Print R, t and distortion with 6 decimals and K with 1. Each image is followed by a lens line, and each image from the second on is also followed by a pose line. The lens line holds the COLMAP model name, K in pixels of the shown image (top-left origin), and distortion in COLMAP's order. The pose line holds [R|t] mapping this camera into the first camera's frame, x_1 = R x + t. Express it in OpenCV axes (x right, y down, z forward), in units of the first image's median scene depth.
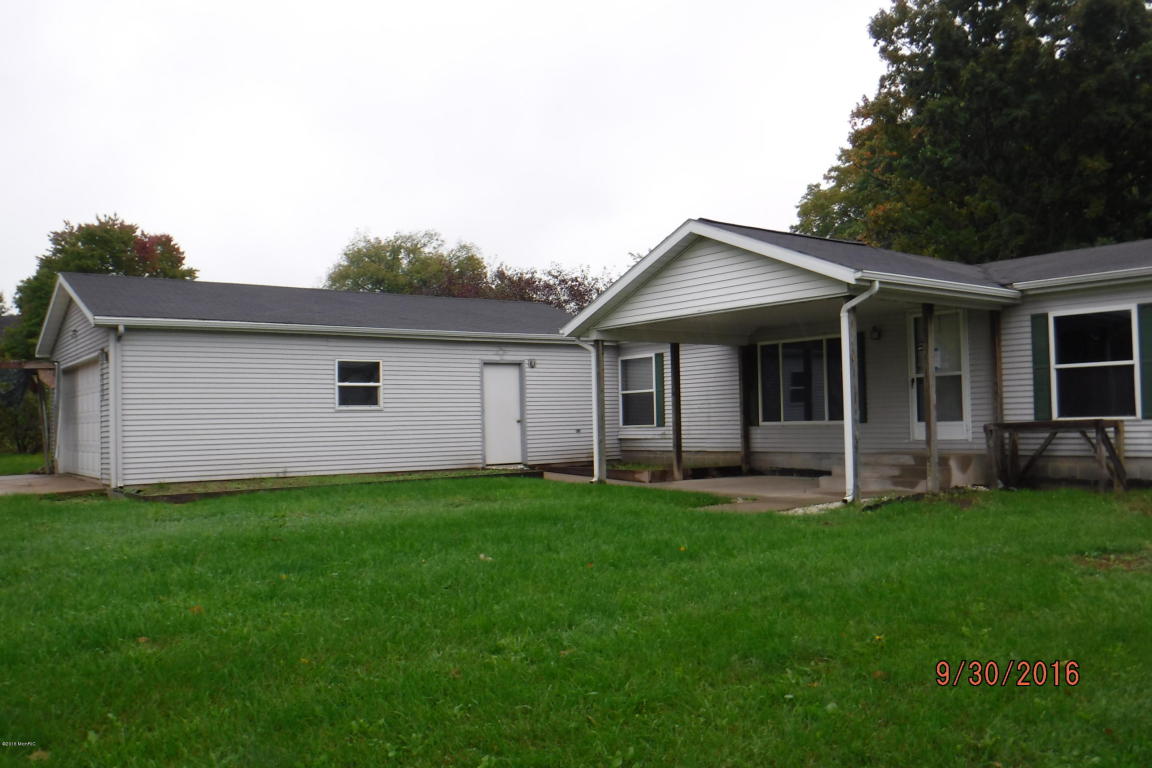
lens RADIAL K [[960.1, 0, 576.0], [0, 960.1, 384.0], [0, 0, 1]] dist [-0.003926, -0.003247]
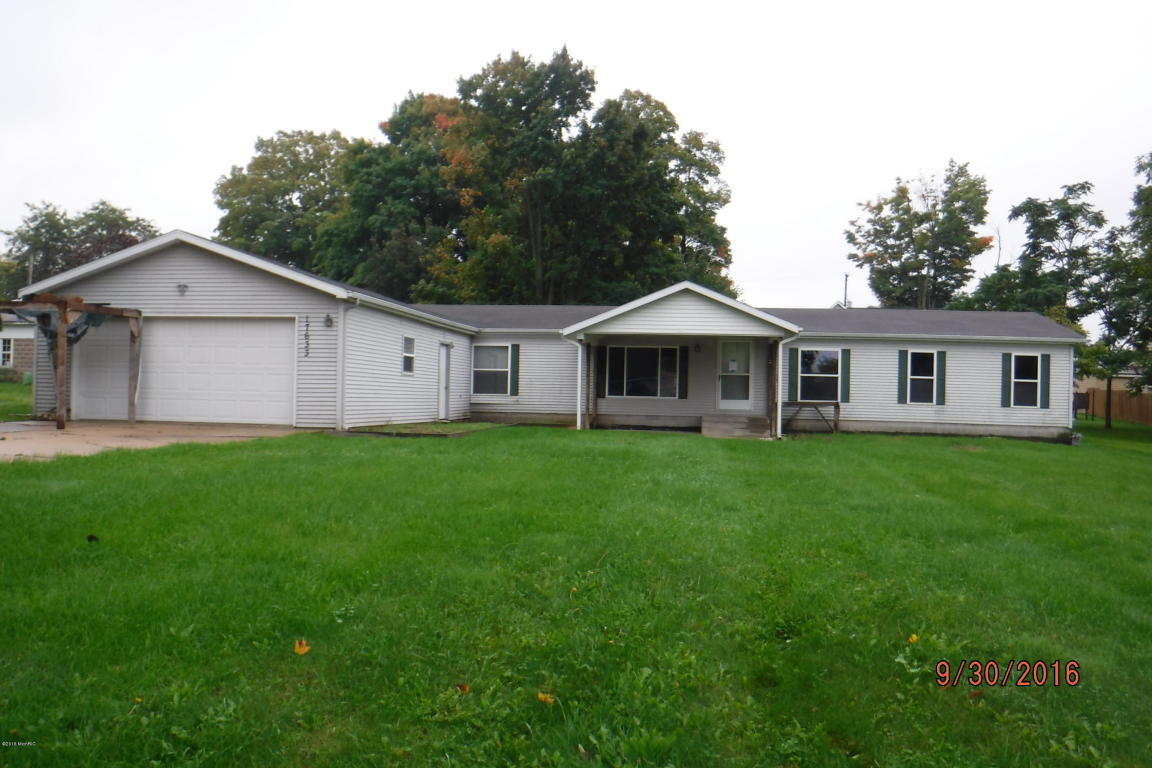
lens RADIAL K [[960.1, 0, 576.0], [0, 960.1, 384.0], [0, 0, 1]] dist [-0.003926, -0.003247]
pose [[0.722744, 0.047994, 0.689447, -0.950443], [-0.065437, 0.997856, -0.000865, 0.025430], [-0.688011, -0.044490, 0.724336, -0.115044]]
